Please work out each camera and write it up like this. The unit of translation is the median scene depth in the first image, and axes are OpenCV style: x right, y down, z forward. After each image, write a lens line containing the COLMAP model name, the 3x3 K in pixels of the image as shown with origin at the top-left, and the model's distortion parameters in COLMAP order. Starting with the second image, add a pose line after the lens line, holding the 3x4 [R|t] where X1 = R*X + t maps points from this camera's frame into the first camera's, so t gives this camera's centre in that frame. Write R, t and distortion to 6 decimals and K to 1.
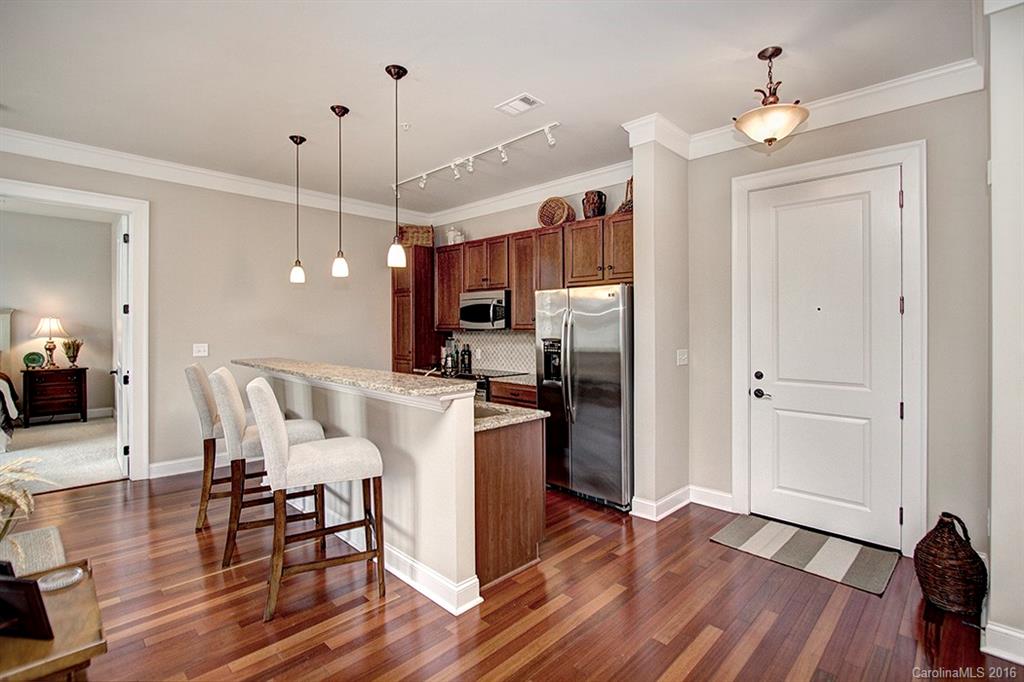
lens RADIAL K [[481.2, 0, 516.6], [0, 481.2, 334.9], [0, 0, 1]] dist [-0.009475, 0.000798]
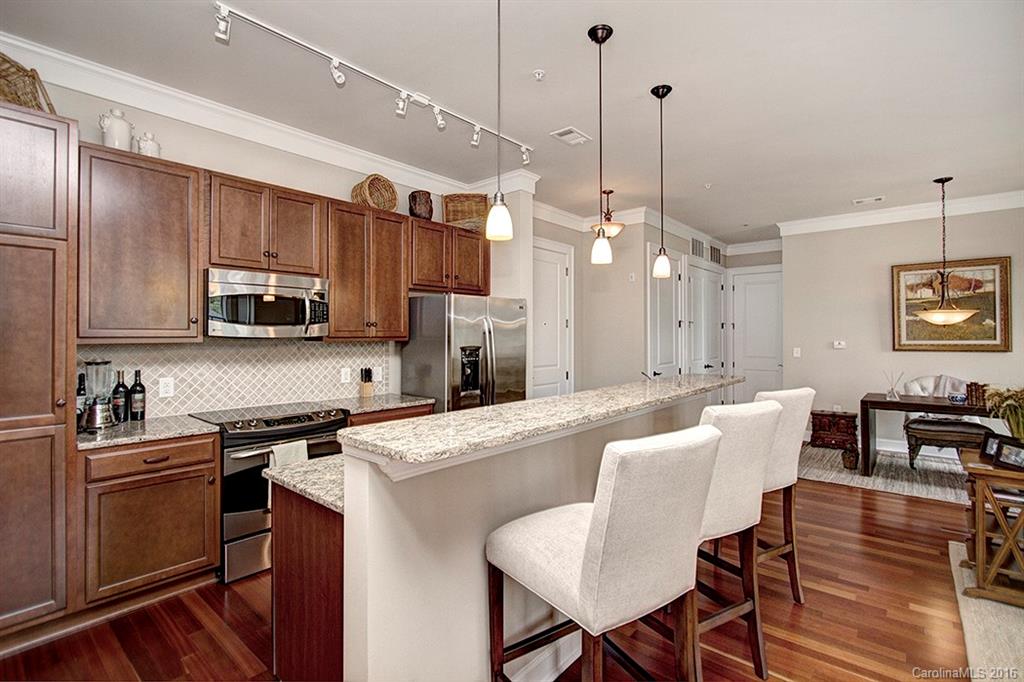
lens RADIAL K [[481.2, 0, 528.1], [0, 481.2, 334.7], [0, 0, 1]] dist [-0.009475, 0.000798]
pose [[-0.082240, -0.001456, 0.996611, -0.729799], [0.012858, 0.999914, 0.002522, -0.014037], [-0.996530, 0.013022, -0.082215, 0.792314]]
